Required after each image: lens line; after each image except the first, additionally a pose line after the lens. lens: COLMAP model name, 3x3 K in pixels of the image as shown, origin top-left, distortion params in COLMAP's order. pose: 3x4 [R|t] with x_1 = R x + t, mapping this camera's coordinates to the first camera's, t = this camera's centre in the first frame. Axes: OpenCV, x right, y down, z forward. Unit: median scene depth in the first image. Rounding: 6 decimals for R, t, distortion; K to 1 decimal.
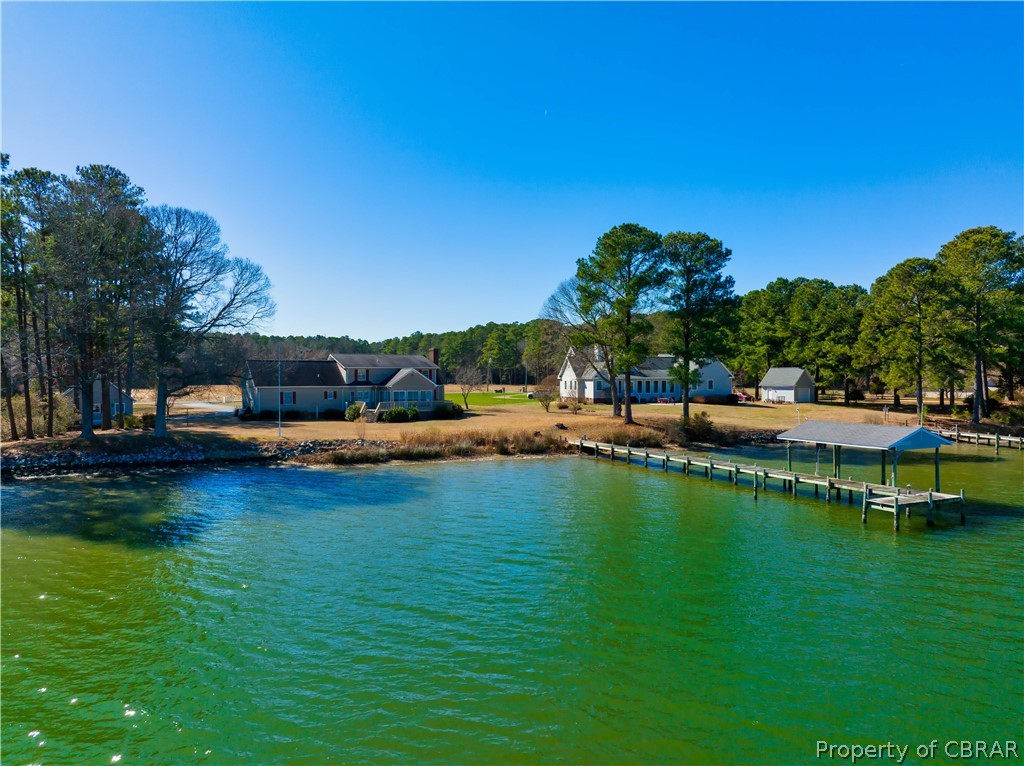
lens RADIAL K [[642.3, 0, 512.0], [0, 642.3, 383.0], [0, 0, 1]] dist [-0.034046, -0.000615]
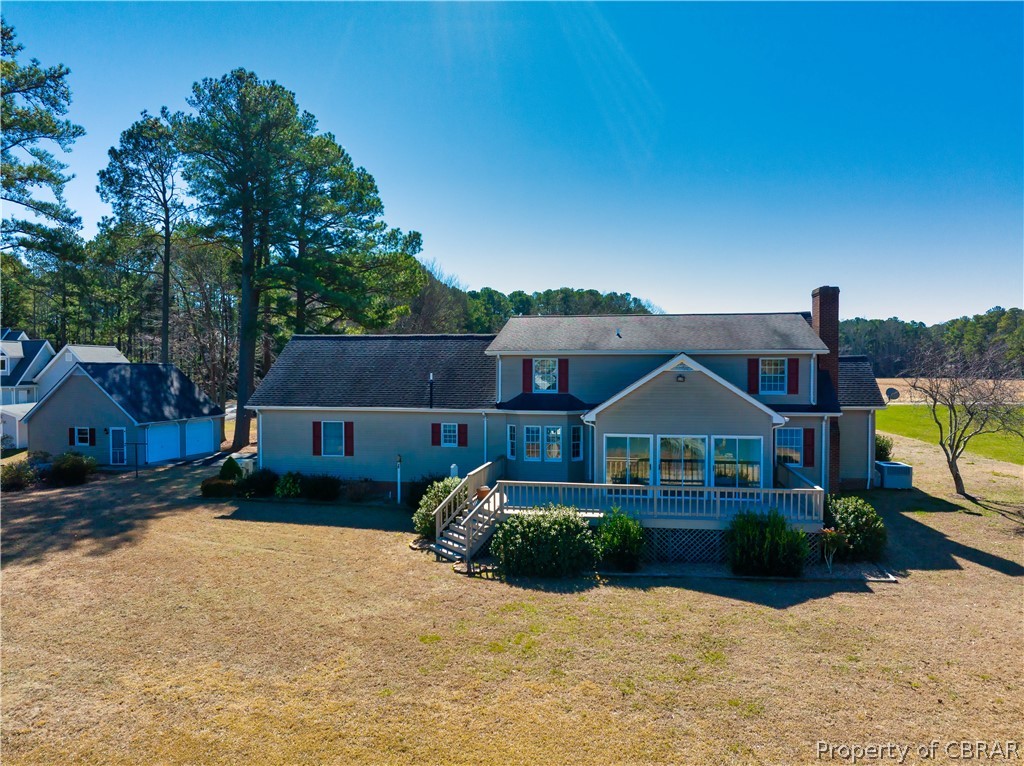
lens RADIAL K [[738.4, 0, 502.0], [0, 738.4, 387.8], [0, 0, 1]] dist [-0.009237, -0.042705]
pose [[0.735087, 0.026440, -0.677457, -0.000183], [-0.014653, 0.999625, 0.023114, -0.015417], [0.677814, -0.007065, 0.735199, 0.743897]]
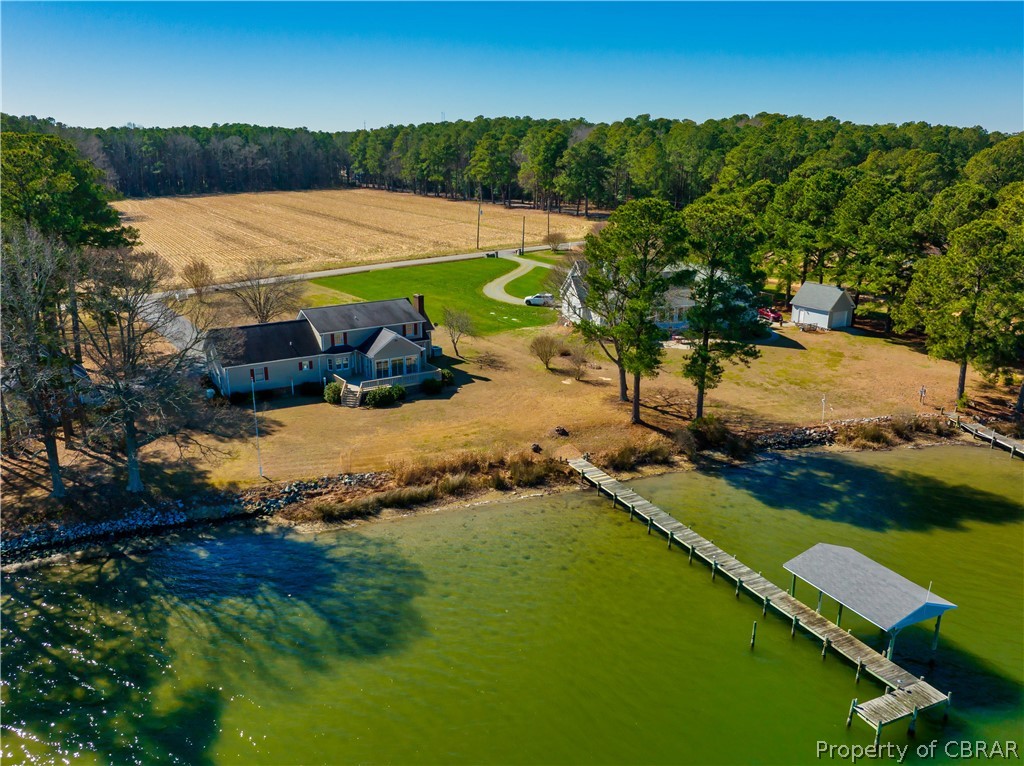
lens RADIAL K [[738.4, 0, 502.0], [0, 738.4, 387.8], [0, 0, 1]] dist [-0.009237, -0.042705]
pose [[0.999987, -0.001163, -0.004971, -0.003256], [0.002450, 0.963565, 0.267462, -0.230593], [0.004479, -0.267471, 0.963556, -0.004137]]
